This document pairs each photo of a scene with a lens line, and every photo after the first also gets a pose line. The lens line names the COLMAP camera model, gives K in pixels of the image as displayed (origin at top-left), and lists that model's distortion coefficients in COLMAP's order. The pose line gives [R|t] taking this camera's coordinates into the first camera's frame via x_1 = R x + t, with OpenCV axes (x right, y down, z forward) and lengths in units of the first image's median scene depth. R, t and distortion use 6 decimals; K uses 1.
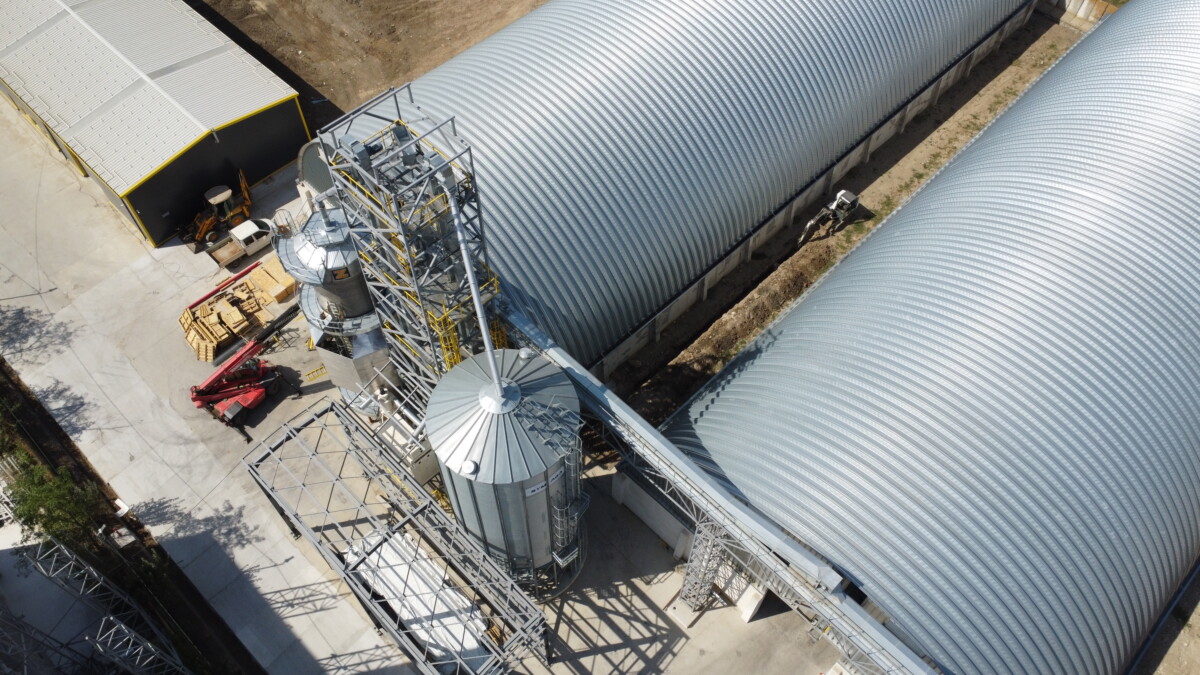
lens RADIAL K [[914.4, 0, 600.0], [0, 914.4, 337.5], [0, 0, 1]] dist [0.005049, 0.002928]
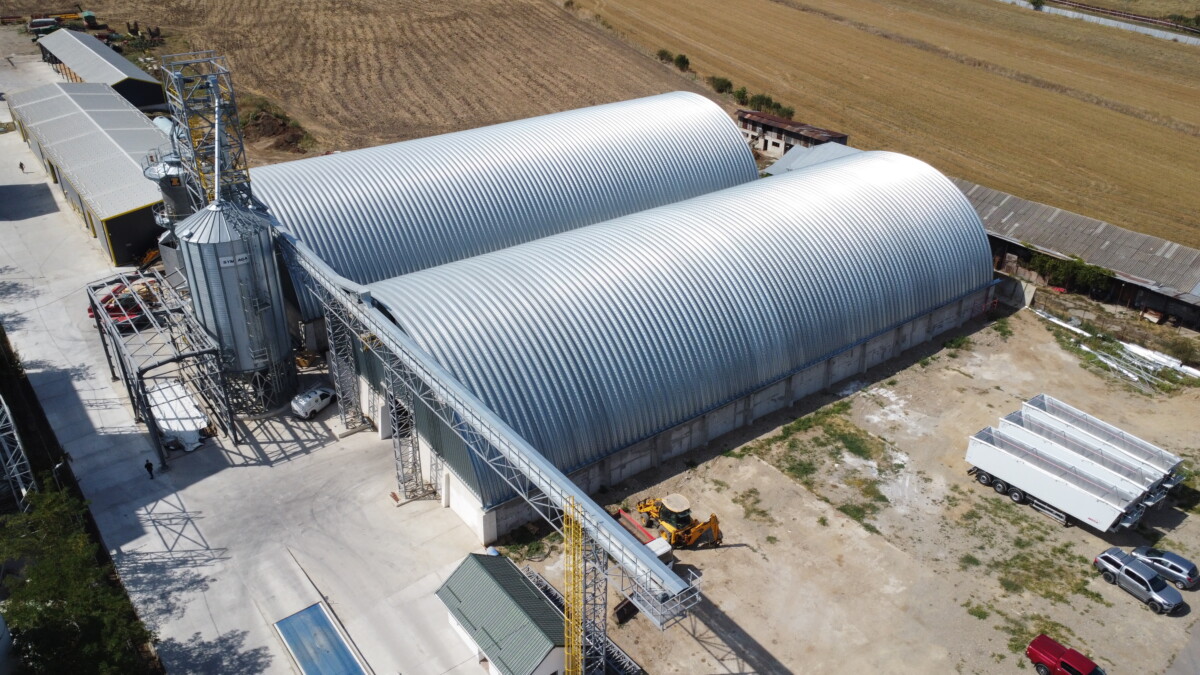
lens RADIAL K [[914.4, 0, 600.0], [0, 914.4, 337.5], [0, 0, 1]] dist [0.005049, 0.002928]
pose [[0.989910, 0.076175, -0.119483, 0.646893], [-0.121044, 0.892964, -0.433548, 0.739010], [0.073668, 0.443636, 0.893174, -0.312437]]
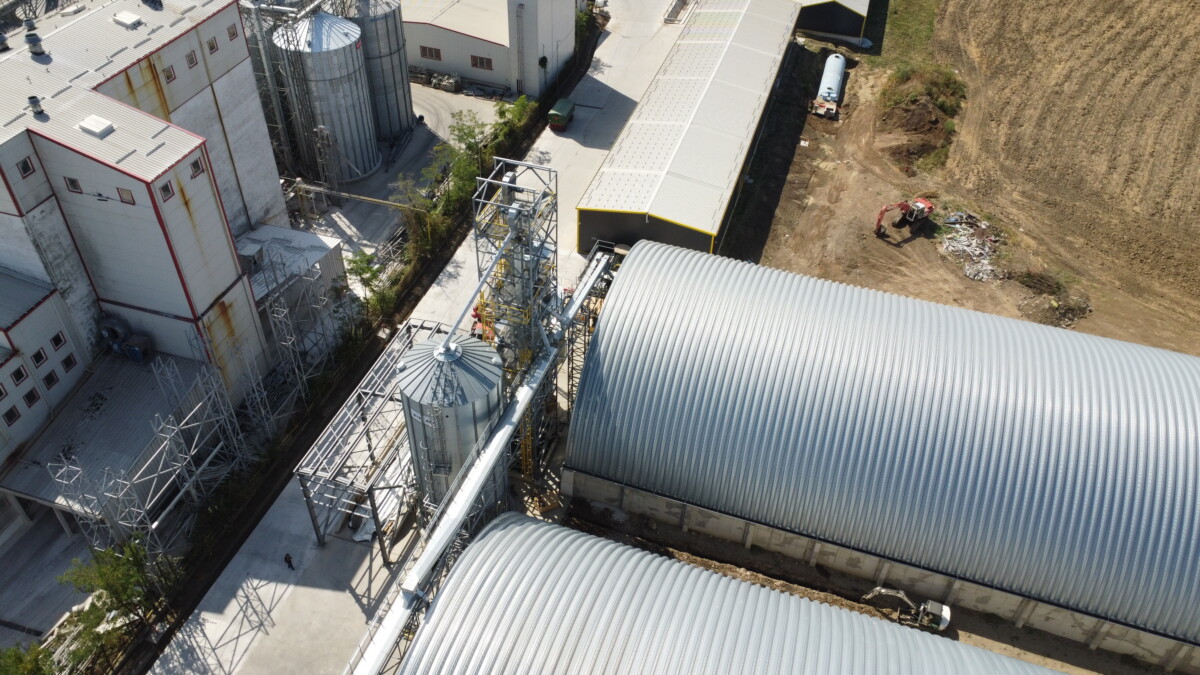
lens RADIAL K [[914.4, 0, 600.0], [0, 914.4, 337.5], [0, 0, 1]] dist [0.005049, 0.002928]
pose [[0.448929, 0.600114, -0.662062, 0.756803], [-0.746895, 0.658735, 0.090646, -0.217466], [0.490521, 0.453797, 0.743947, -0.007515]]
